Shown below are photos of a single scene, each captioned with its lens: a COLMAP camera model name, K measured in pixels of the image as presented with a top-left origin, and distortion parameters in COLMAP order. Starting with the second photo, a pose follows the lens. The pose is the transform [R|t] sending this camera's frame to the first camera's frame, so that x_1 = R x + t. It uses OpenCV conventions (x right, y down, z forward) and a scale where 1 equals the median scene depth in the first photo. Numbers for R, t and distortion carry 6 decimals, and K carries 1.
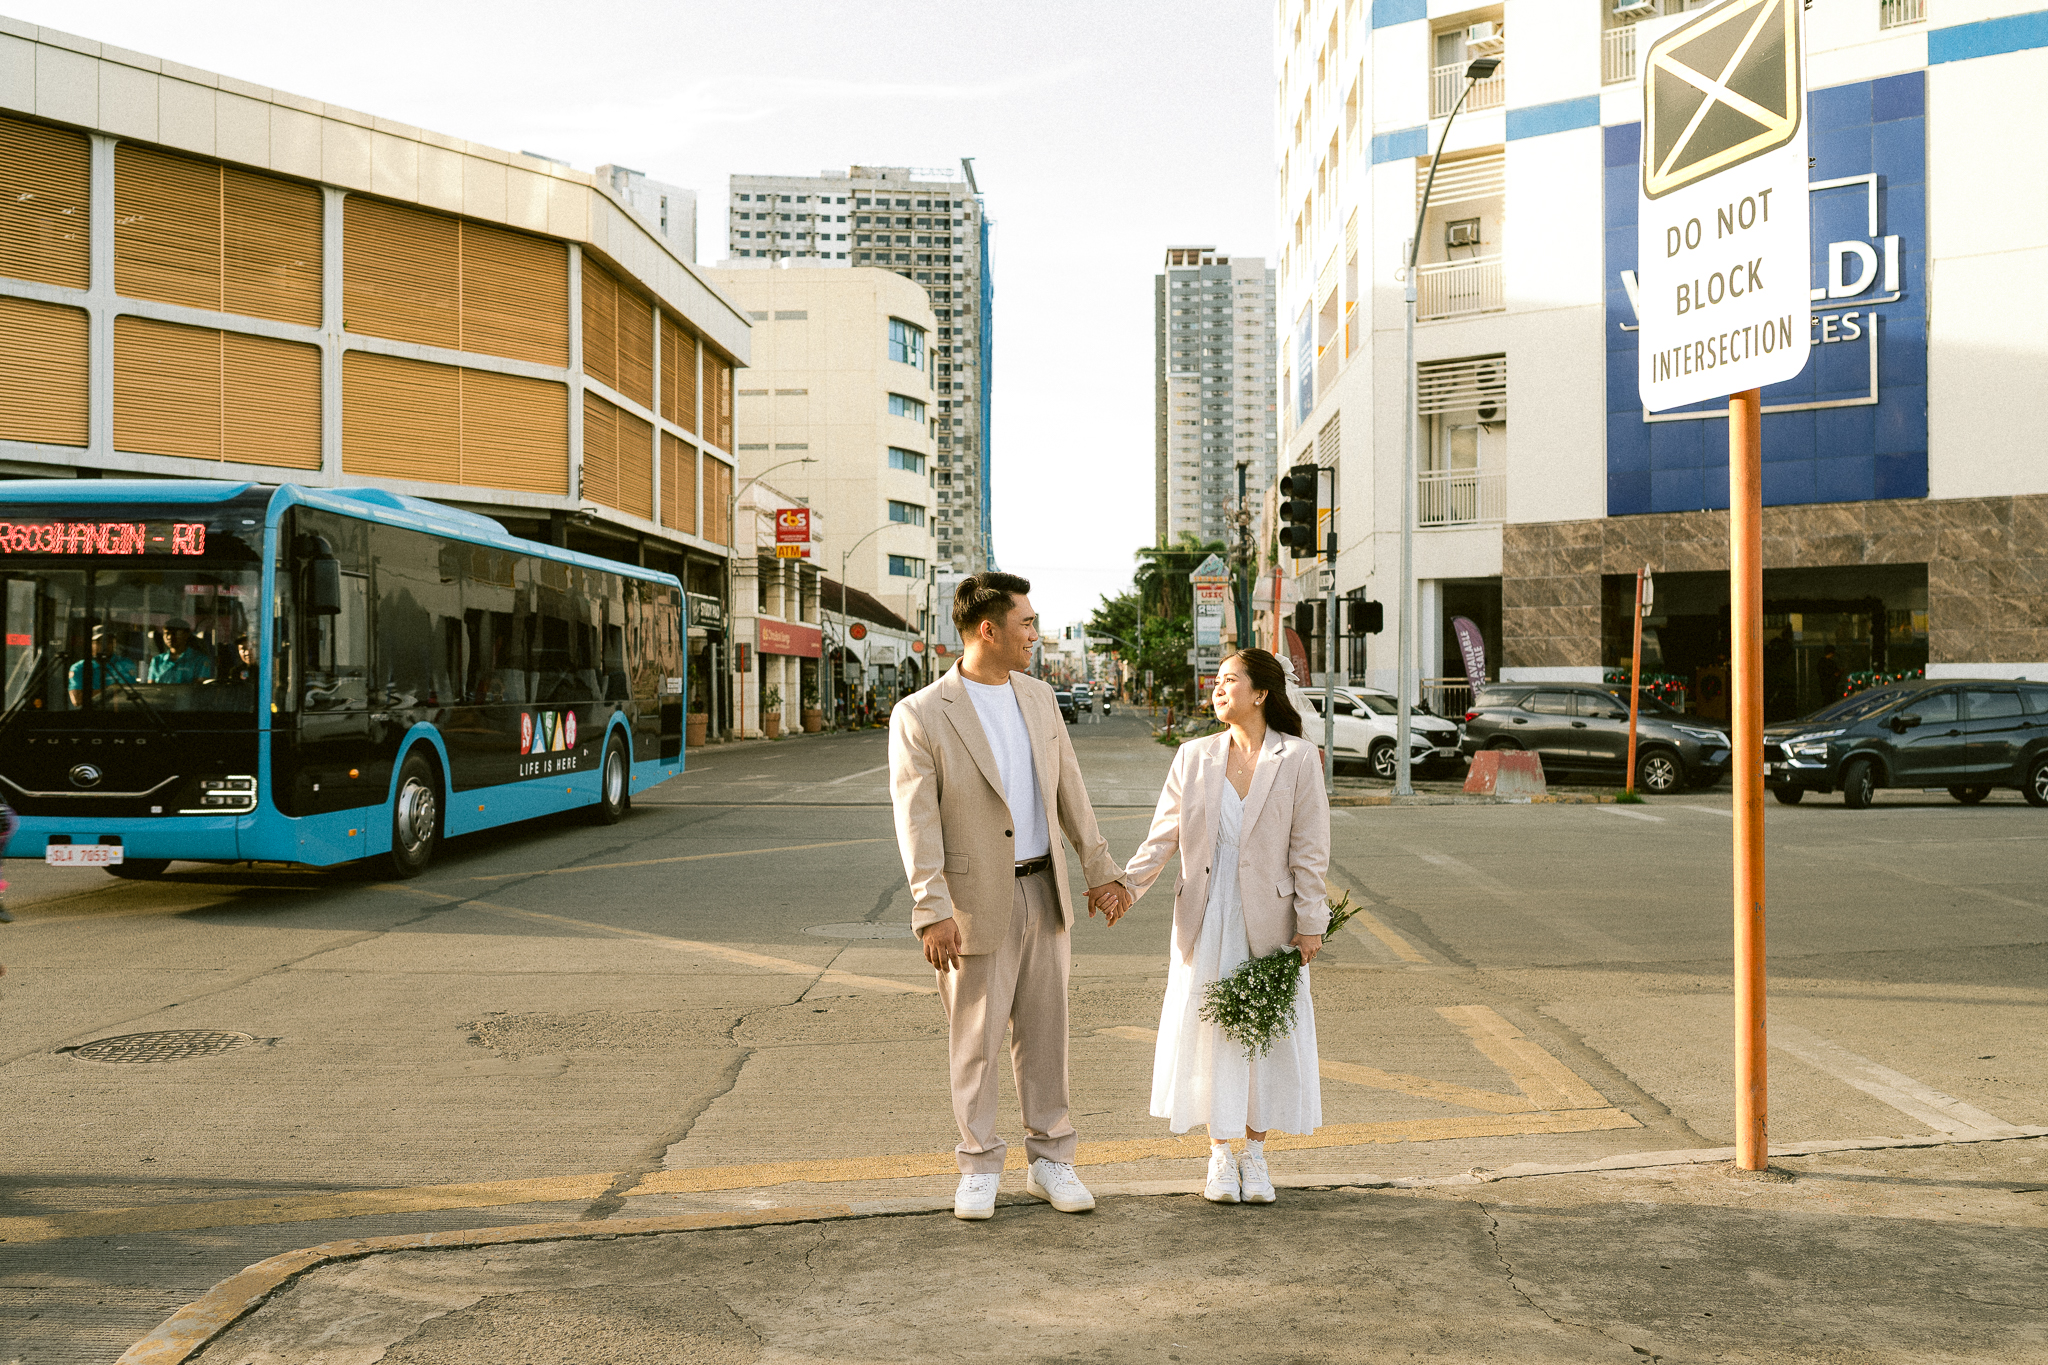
lens RADIAL K [[1943.2, 0, 1015.5], [0, 1943.2, 671.9], [0, 0, 1]] dist [0.000079, 0.009459]
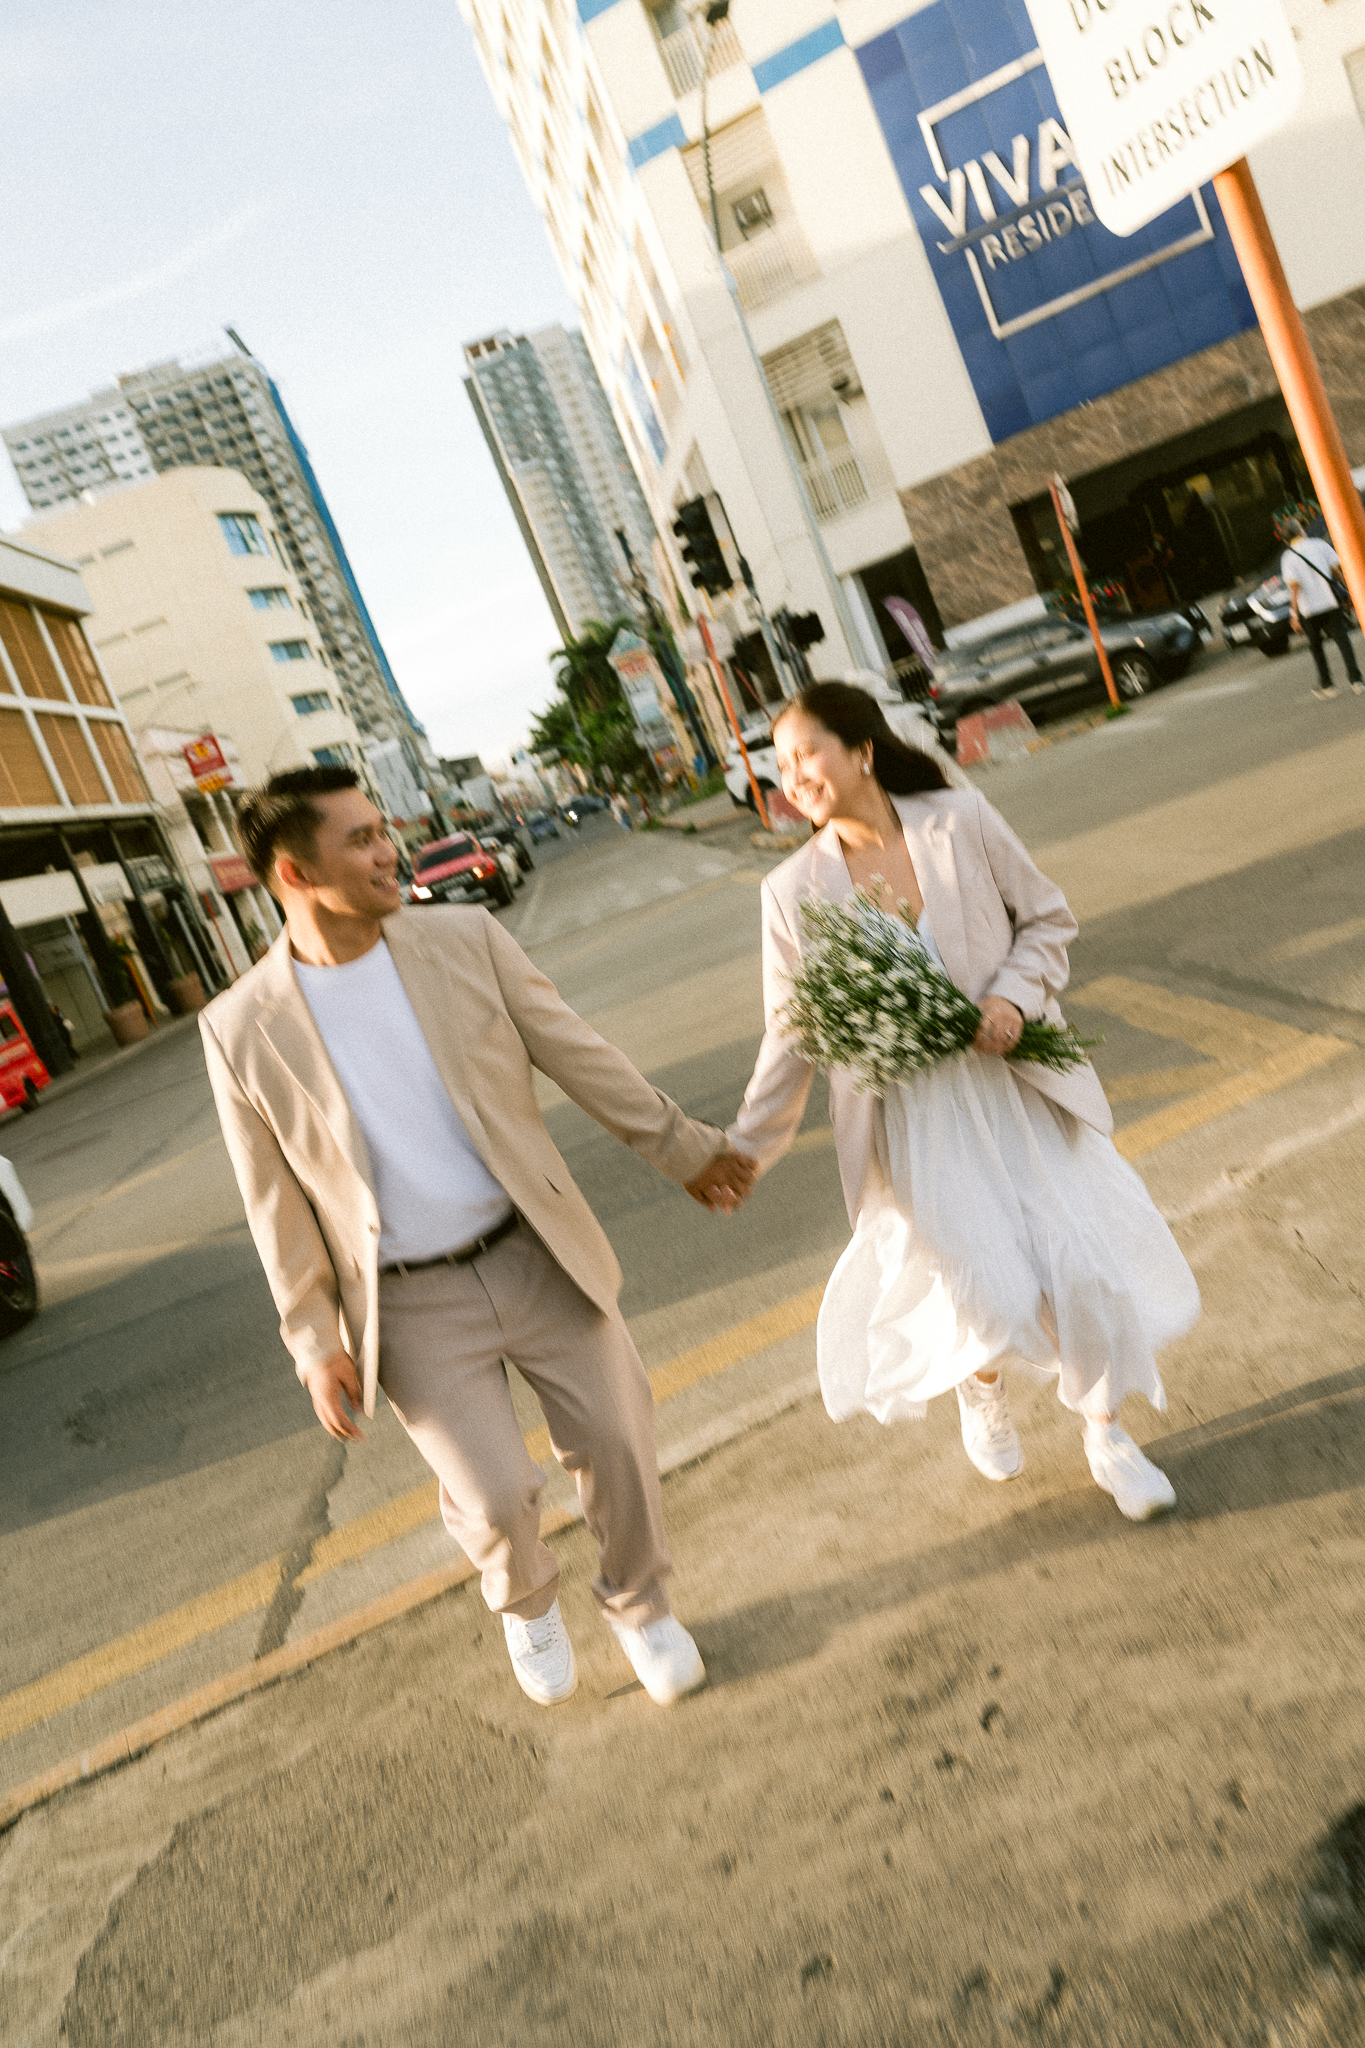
lens RADIAL K [[1943.2, 0, 682.5], [0, 1943.2, 1024.0], [0, 0, 1]] dist [0.000079, 0.009459]
pose [[0.928710, -0.366026, 0.059345, -0.001667], [0.355710, 0.924618, 0.136208, -0.000646], [-0.104727, -0.105388, 0.988901, 0.025314]]
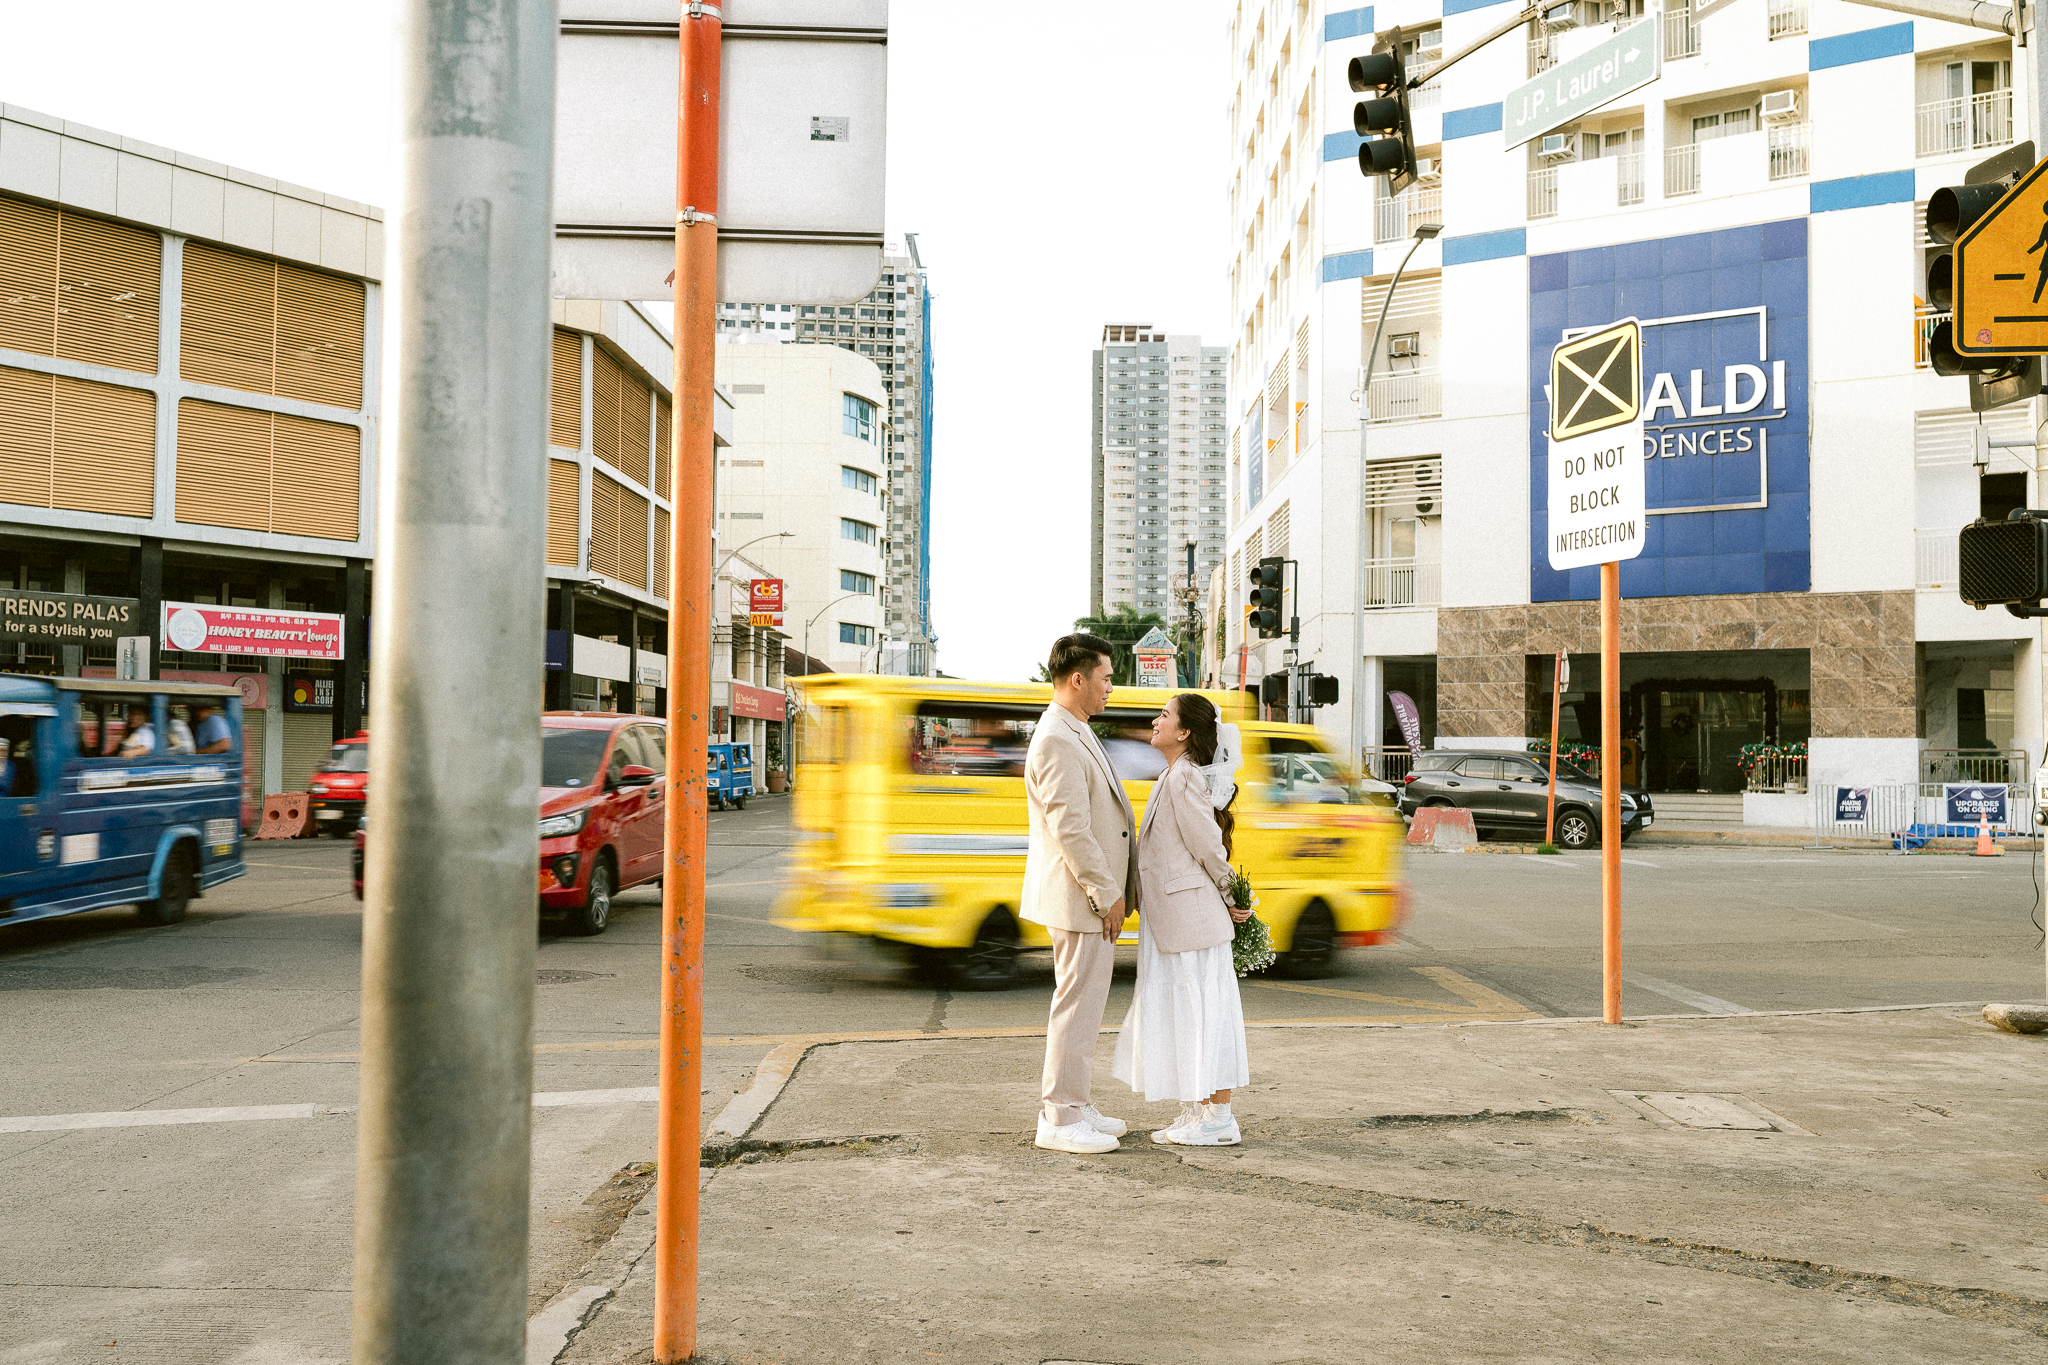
lens RADIAL K [[1950.6, 0, 1024.0], [0, 1950.6, 682.5], [0, 0, 1]] dist [0.004890, 0.002219]
pose [[0.999053, 0.013614, 0.041329, -0.026944], [-0.012387, 0.999479, -0.029807, 0.002443], [-0.041713, 0.029267, 0.998701, -0.089252]]
